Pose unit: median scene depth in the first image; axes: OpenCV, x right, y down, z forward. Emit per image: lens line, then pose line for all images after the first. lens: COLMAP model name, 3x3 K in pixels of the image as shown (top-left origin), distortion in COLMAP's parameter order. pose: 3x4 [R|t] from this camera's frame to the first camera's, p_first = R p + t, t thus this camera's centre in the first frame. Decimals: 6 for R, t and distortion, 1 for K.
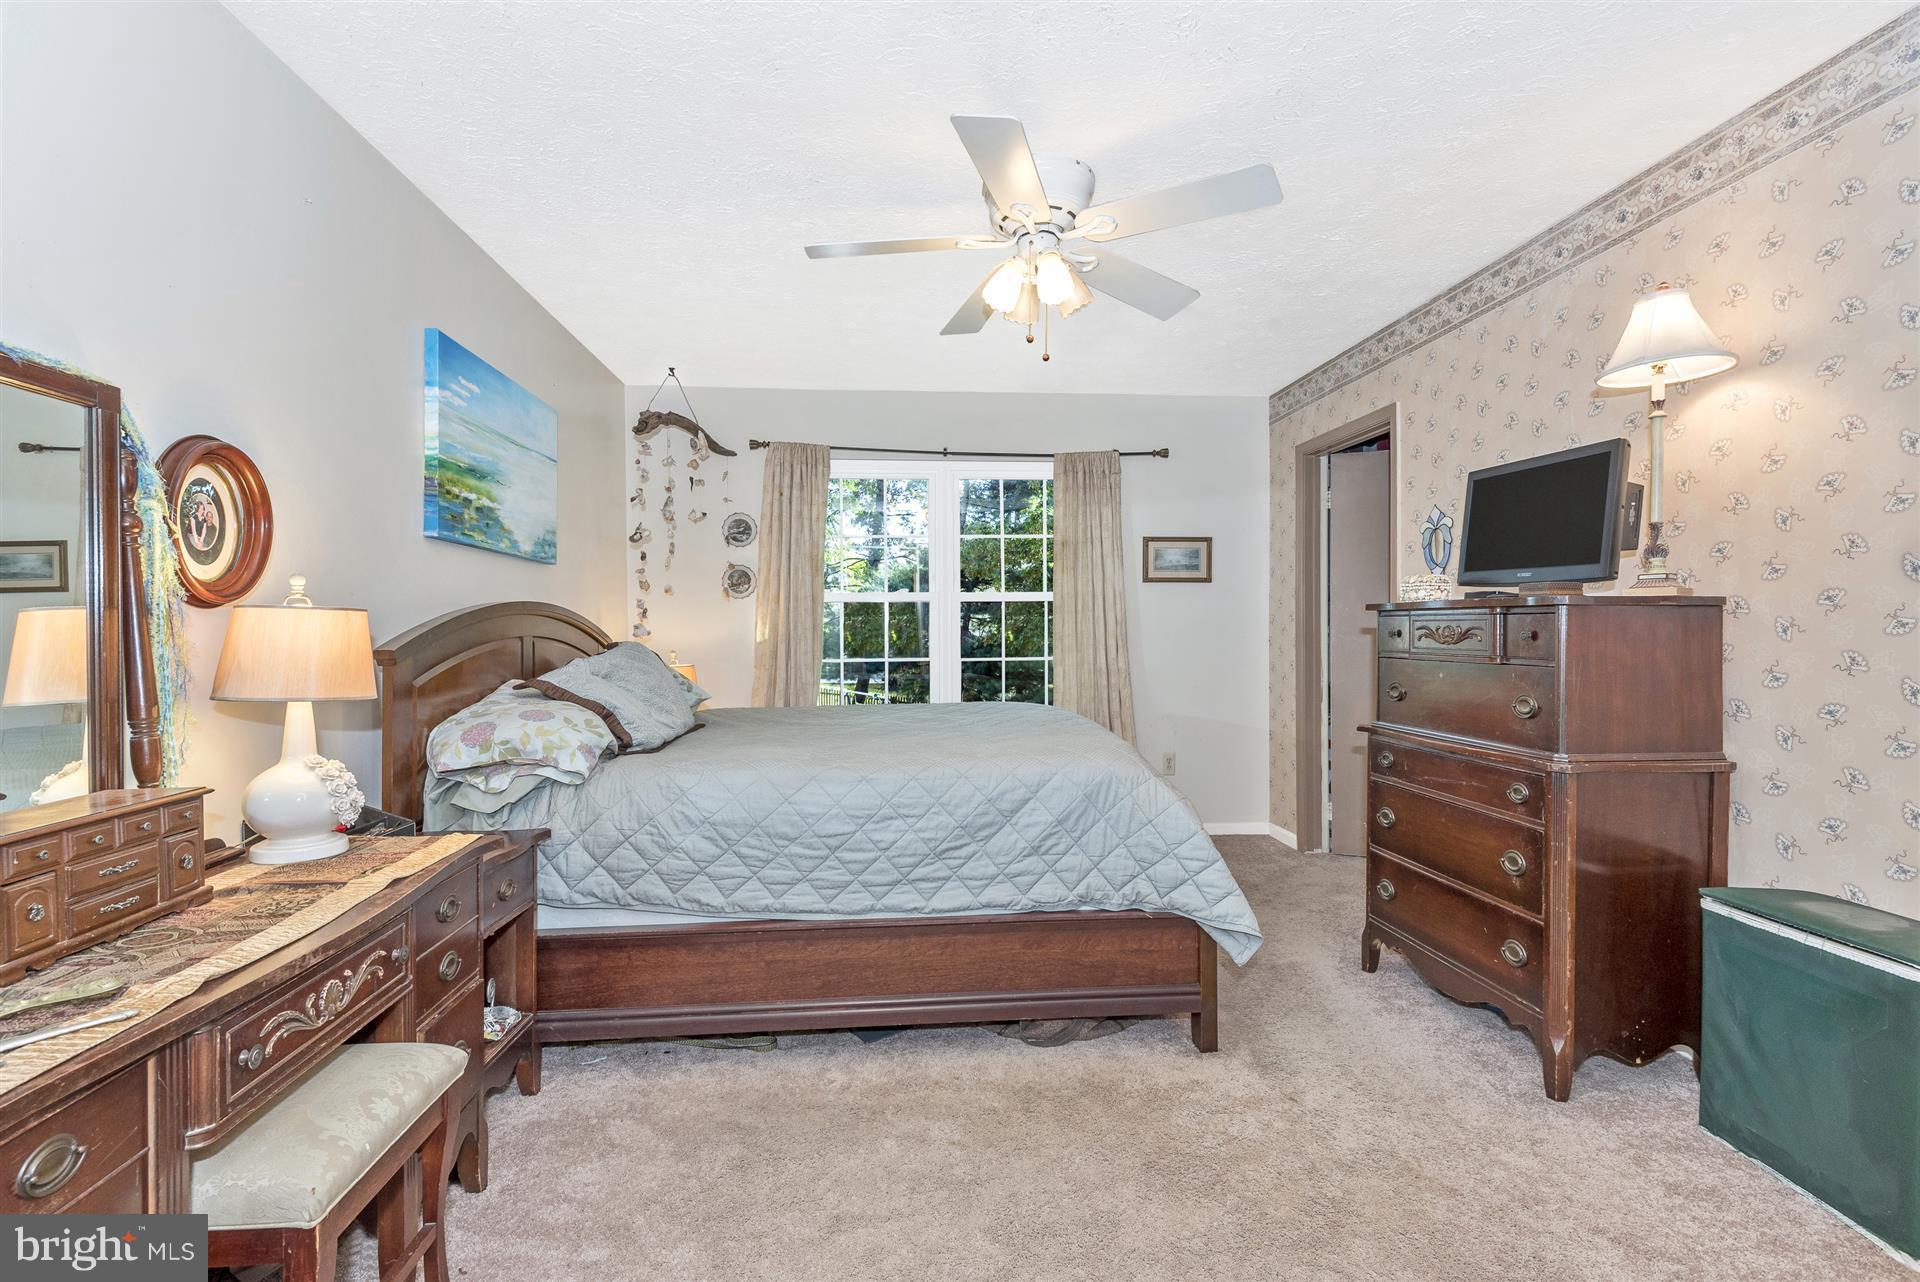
lens RADIAL K [[876.0, 0, 959.4], [0, 876.0, 634.1], [0, 0, 1]] dist [0.013344, -0.003702]
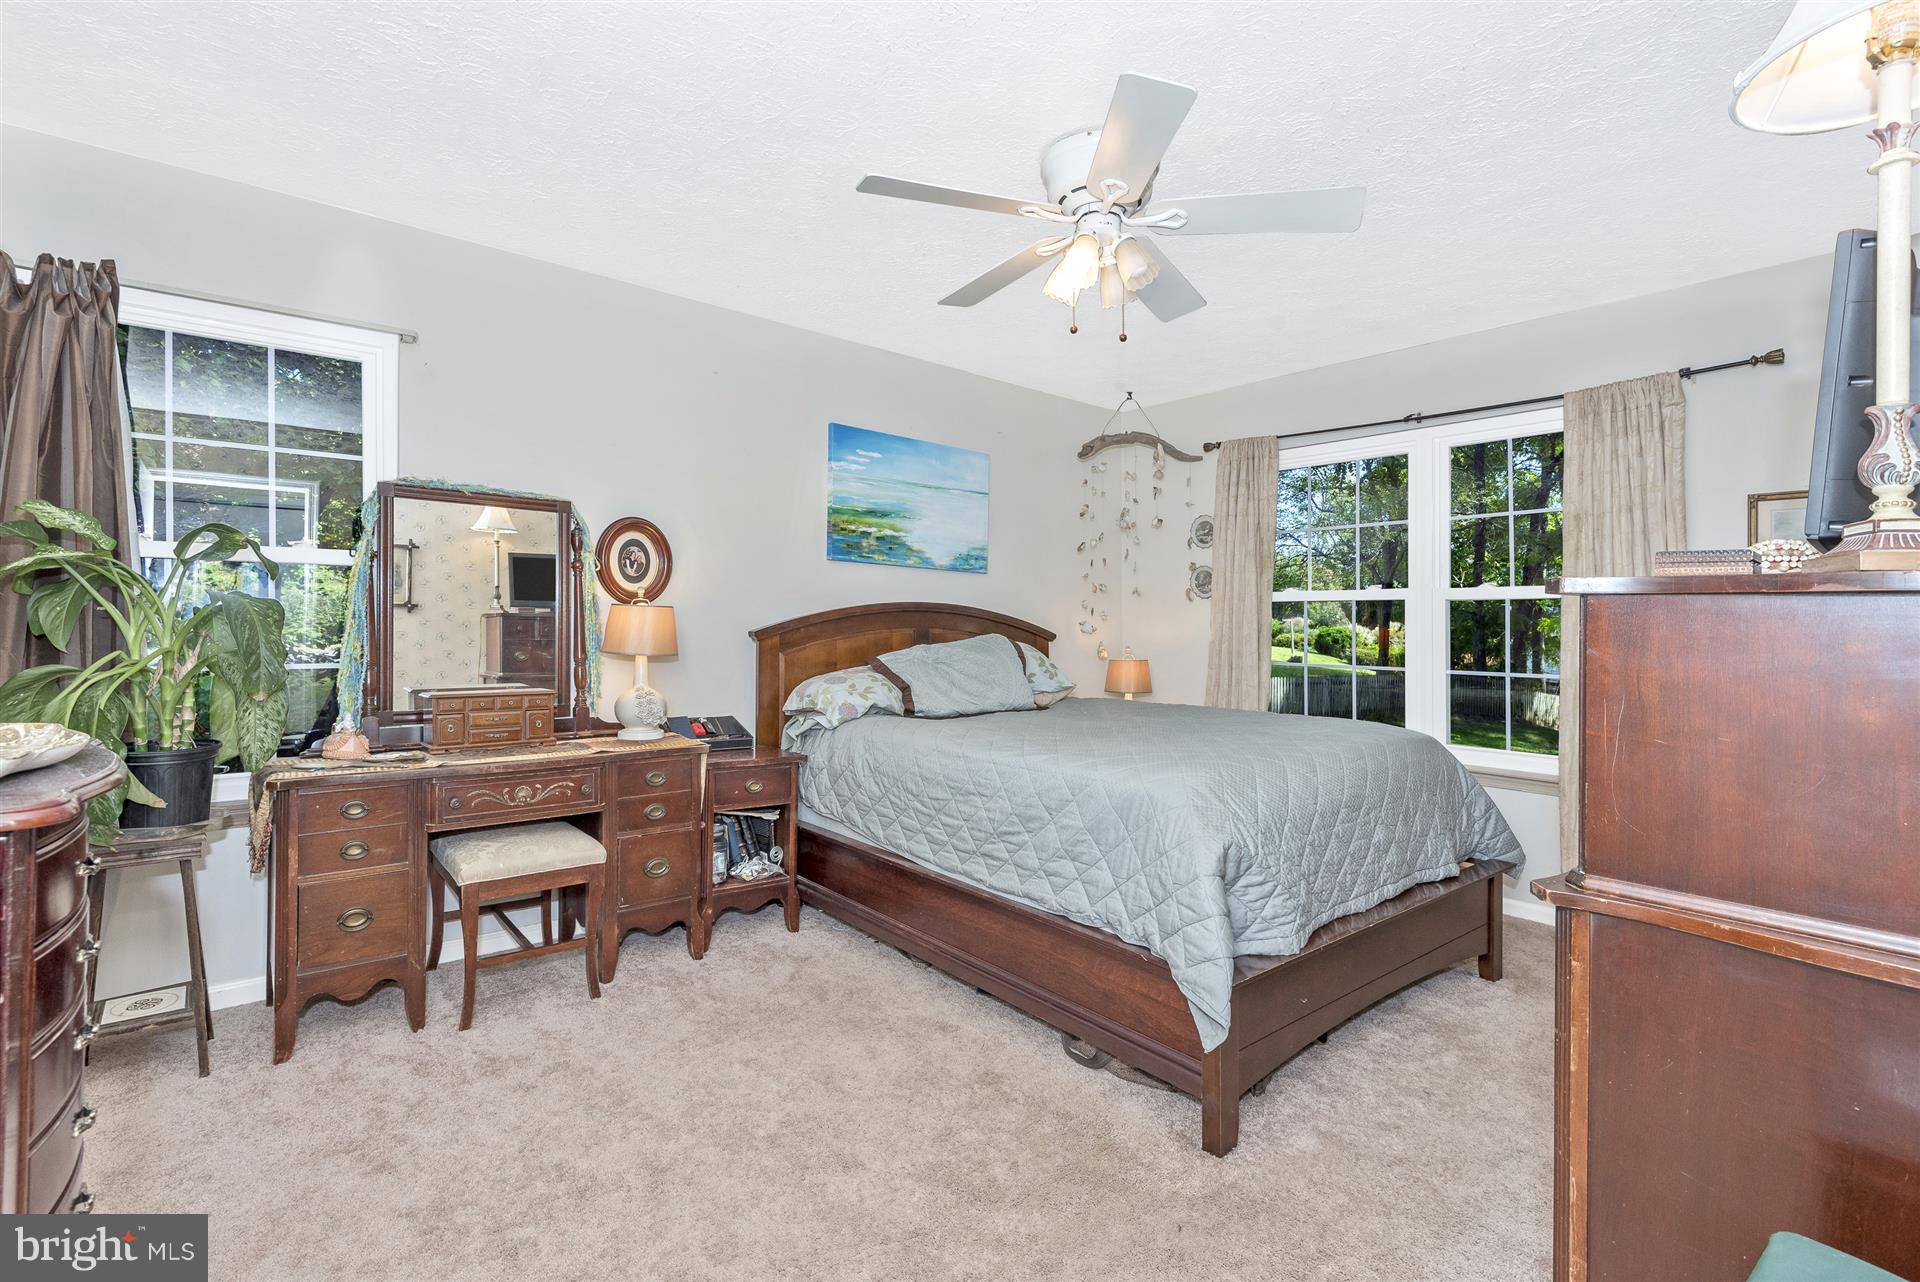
lens RADIAL K [[876.0, 0, 967.5], [0, 876.0, 626.9], [0, 0, 1]] dist [0.013344, -0.003702]
pose [[0.571487, 0.015861, -0.820458, 0.718100], [-0.026661, 0.999644, 0.000754, -0.002070], [0.820178, 0.021444, 0.571707, 0.307863]]
